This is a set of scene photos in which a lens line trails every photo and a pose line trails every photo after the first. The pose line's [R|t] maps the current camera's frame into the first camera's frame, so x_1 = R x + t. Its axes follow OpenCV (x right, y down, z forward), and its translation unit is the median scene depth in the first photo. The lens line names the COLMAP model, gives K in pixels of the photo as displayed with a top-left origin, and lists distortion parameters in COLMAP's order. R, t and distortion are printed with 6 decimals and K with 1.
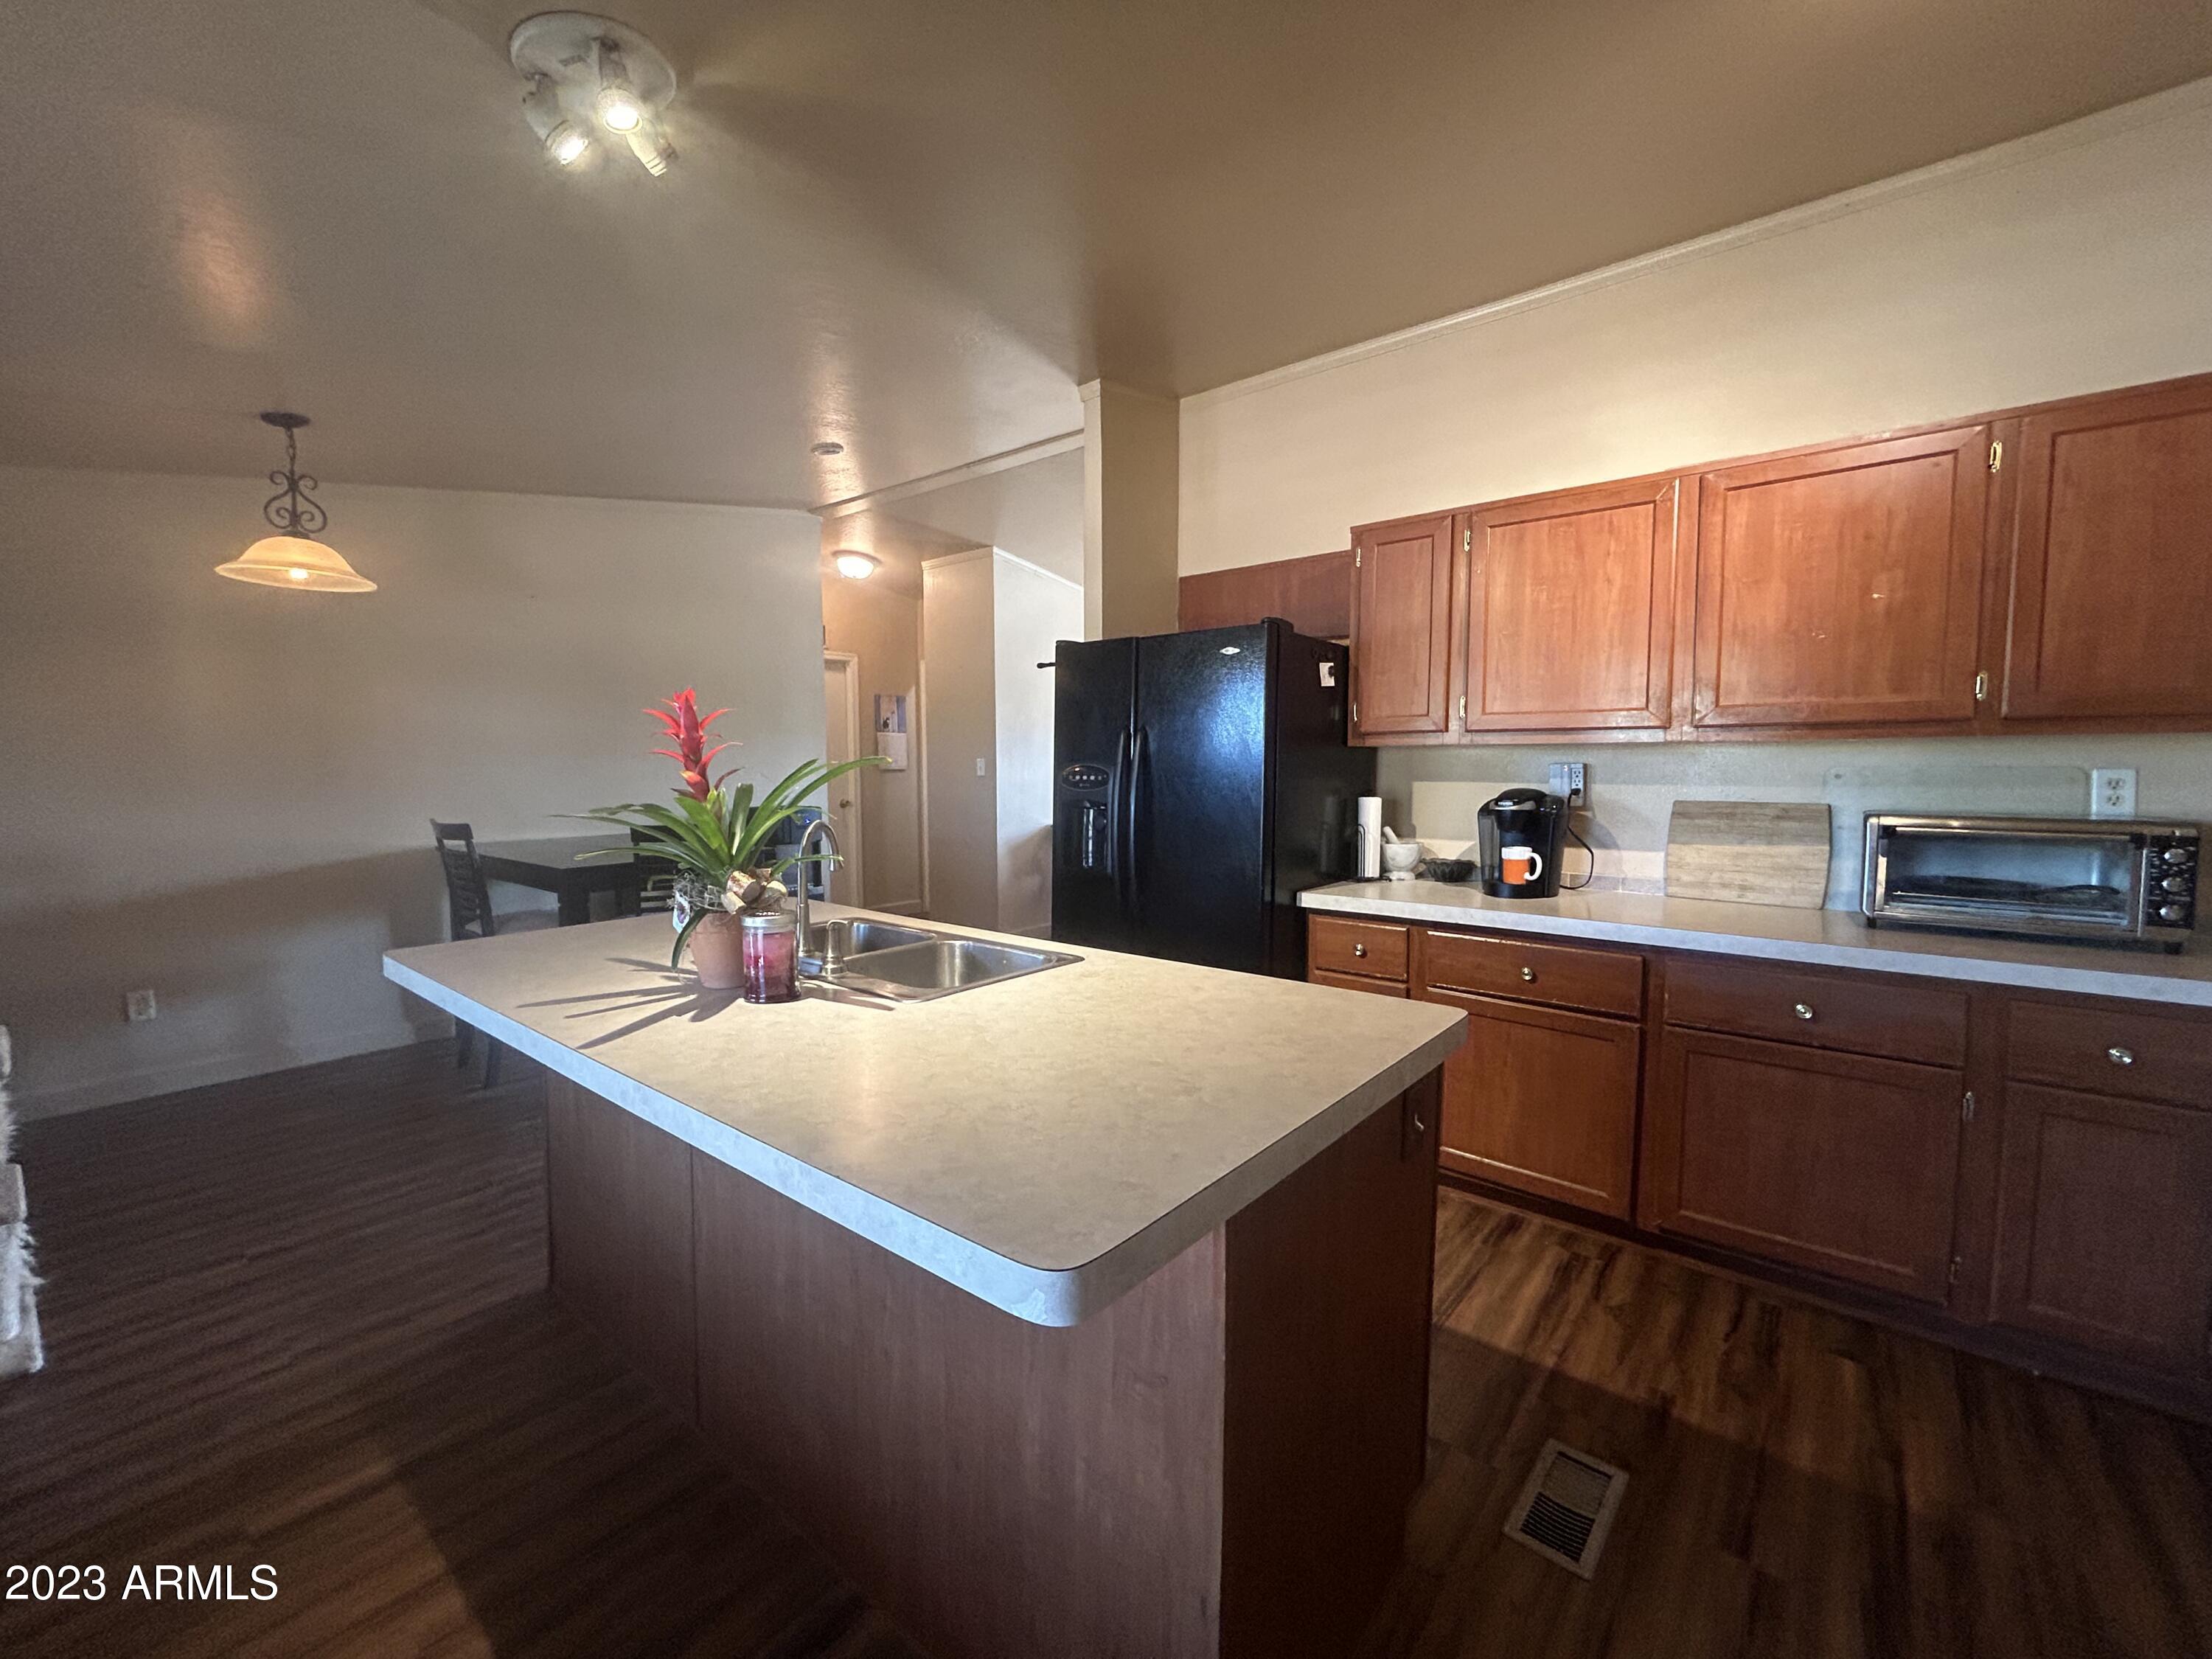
lens RADIAL K [[903.3, 0, 1100.2], [0, 903.3, 827.1], [0, 0, 1]] dist [-0.001187, -0.000468]
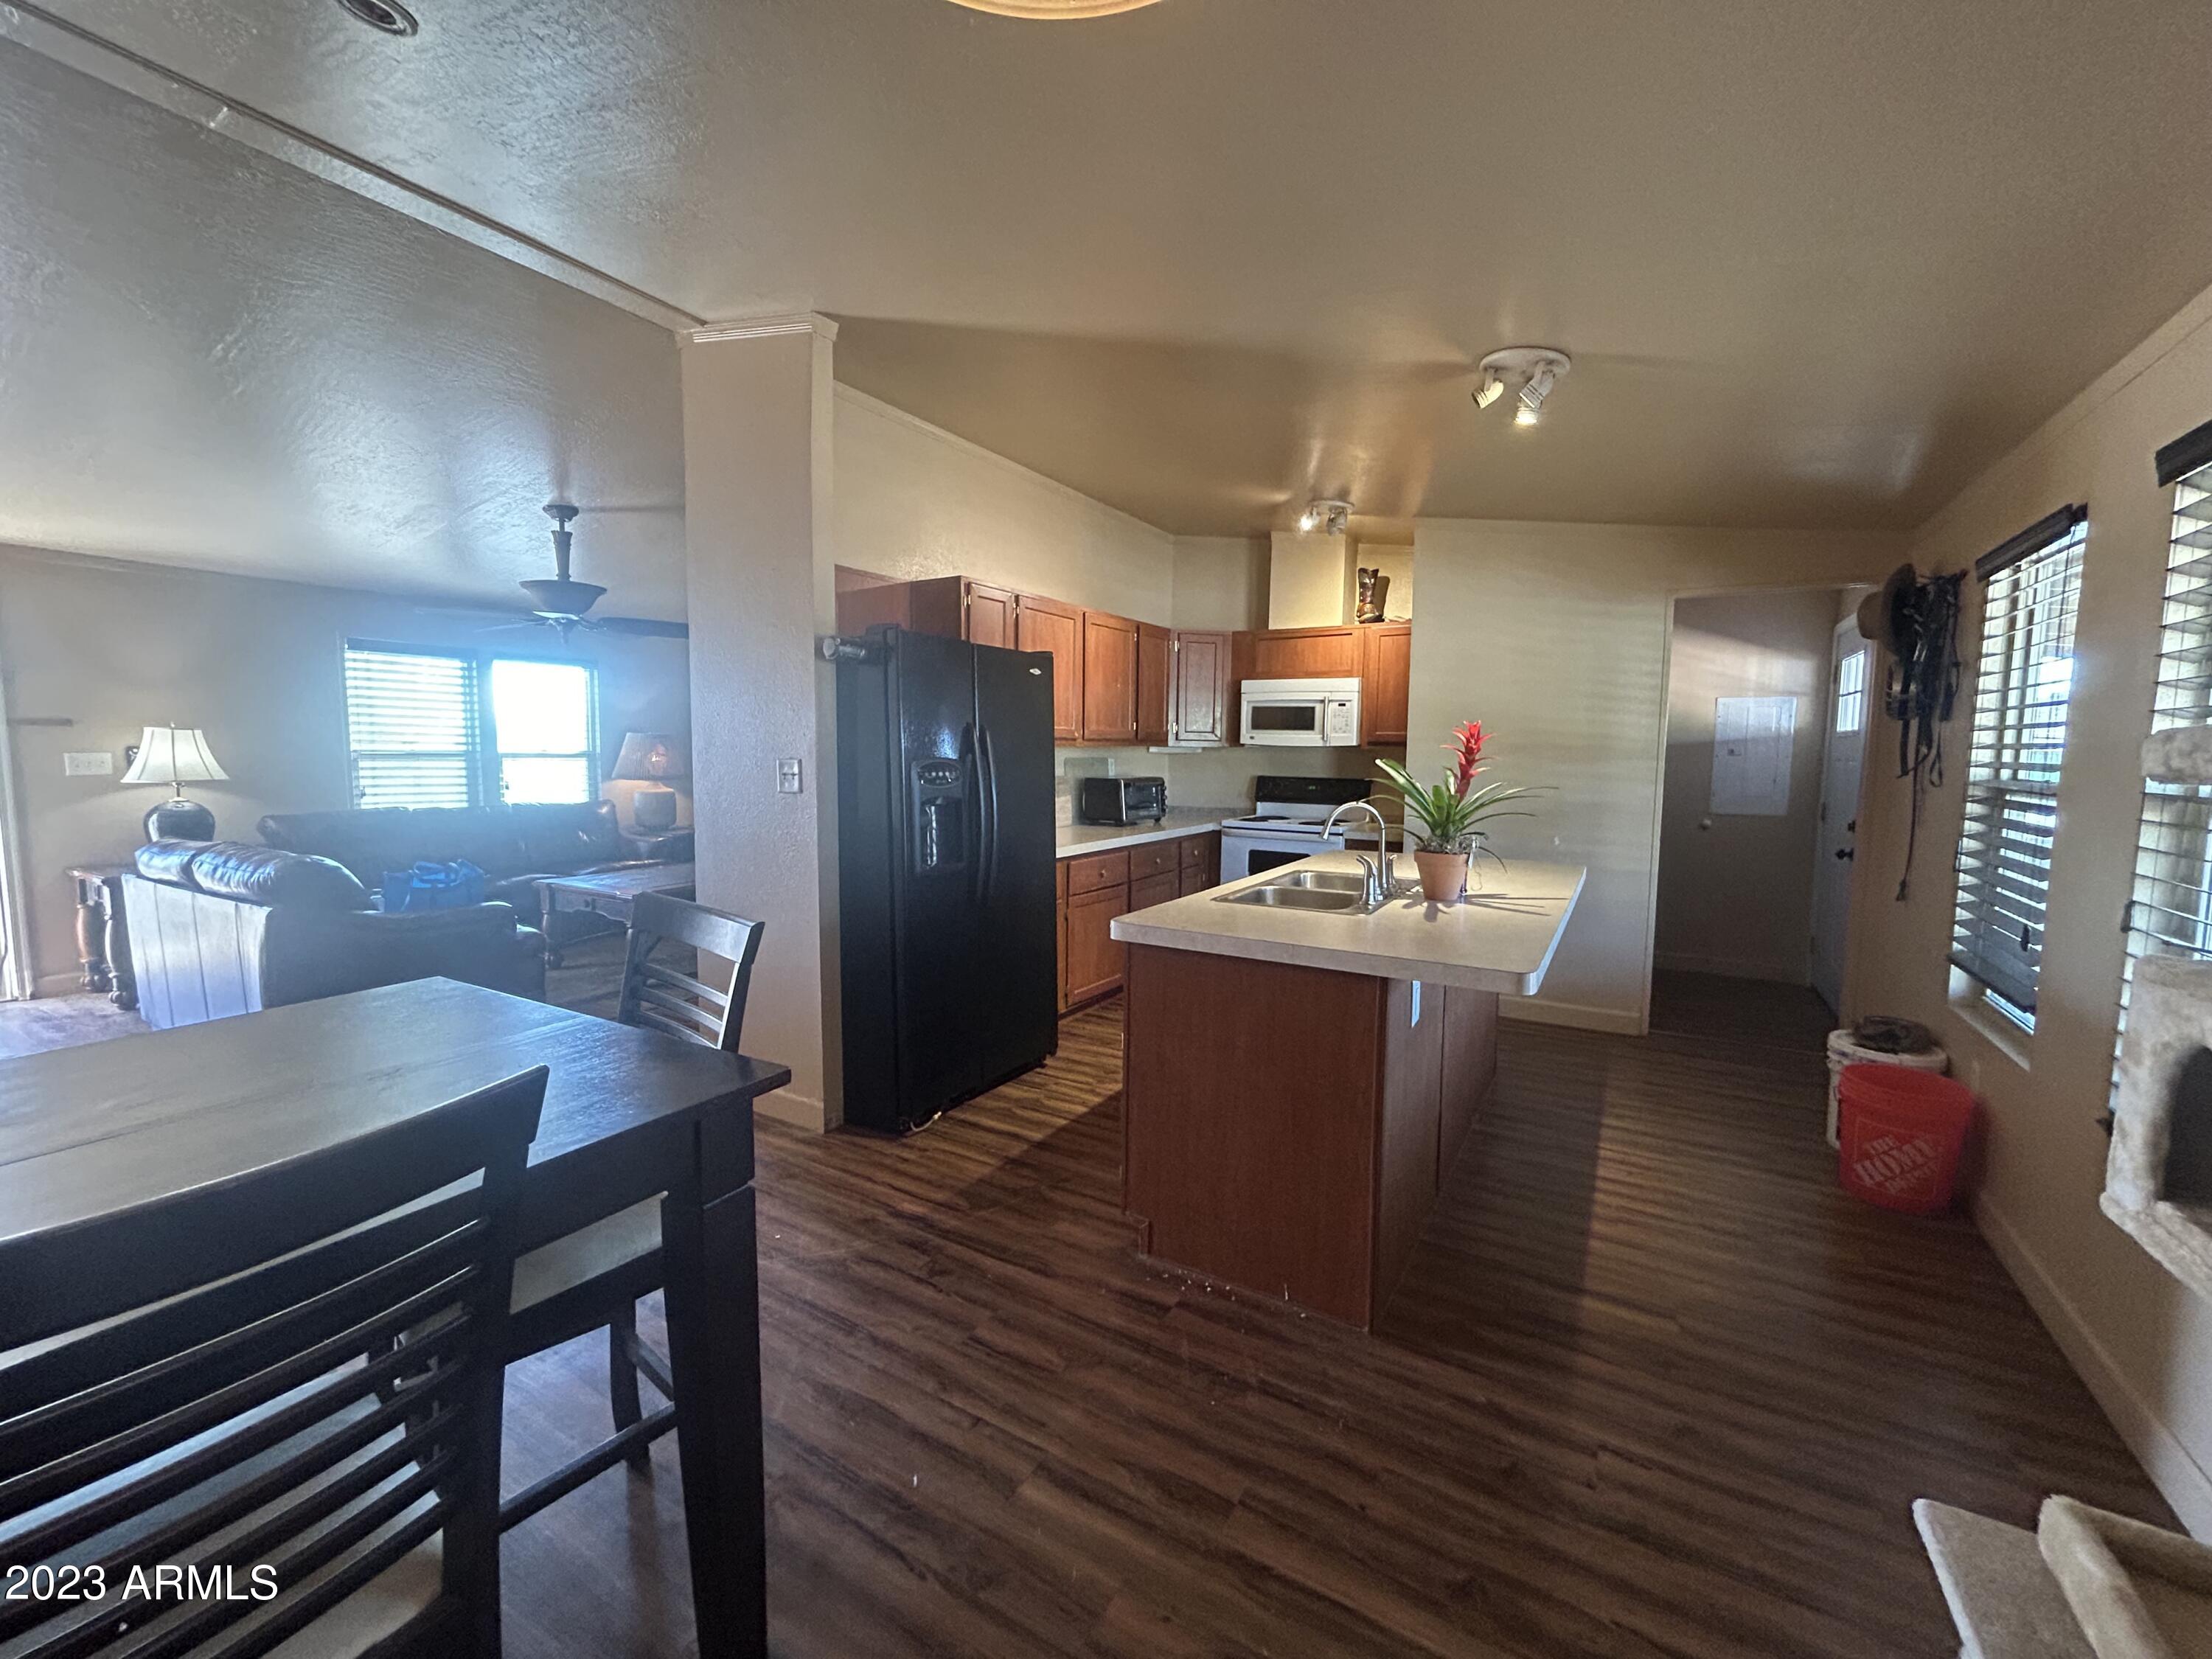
lens RADIAL K [[903.3, 0, 1104.2], [0, 903.3, 834.1], [0, 0, 1]] dist [-0.001187, -0.000468]
pose [[-0.154670, -0.091019, 0.983765, -1.461873], [0.061151, 0.992956, 0.101483, -0.112297], [-0.986072, 0.075854, -0.148015, 1.400276]]
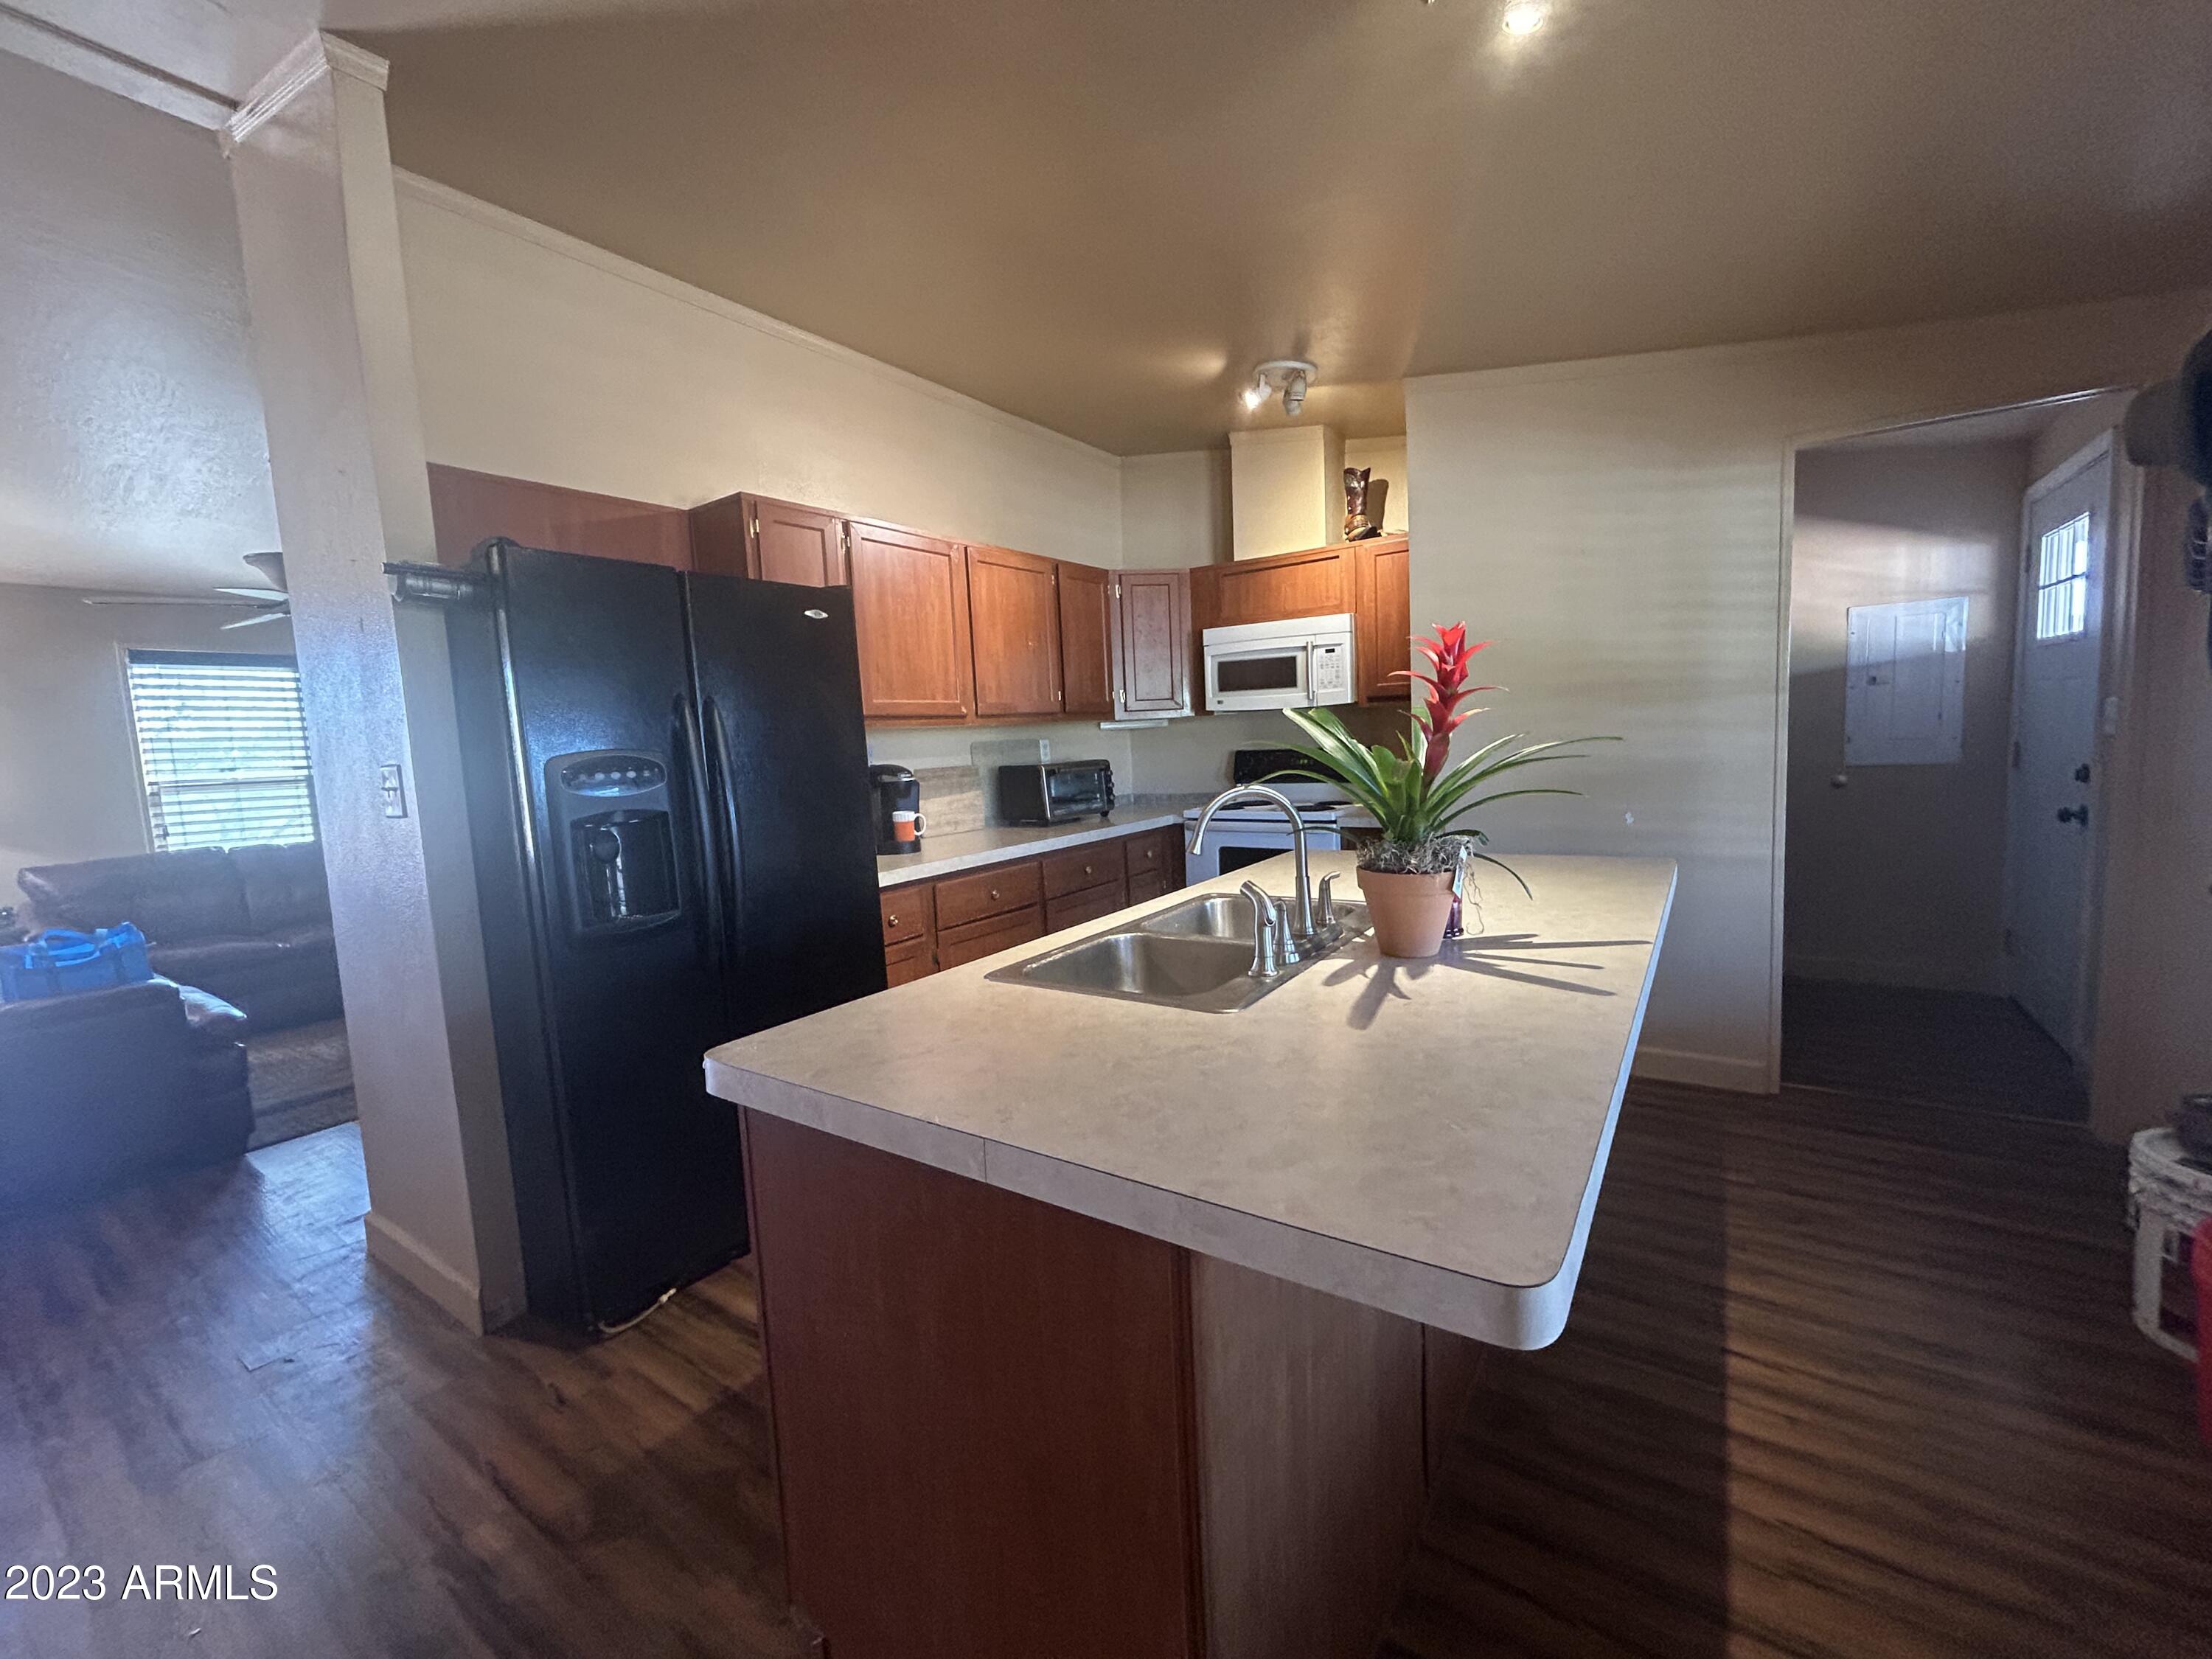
lens RADIAL K [[903.3, 0, 1104.7], [0, 903.3, 829.1], [0, 0, 1]] dist [-0.001187, -0.000468]
pose [[-0.092056, -0.093345, 0.991369, -0.962530], [0.120202, 0.987274, 0.104121, -0.059980], [-0.988472, 0.128749, -0.079664, 1.034508]]
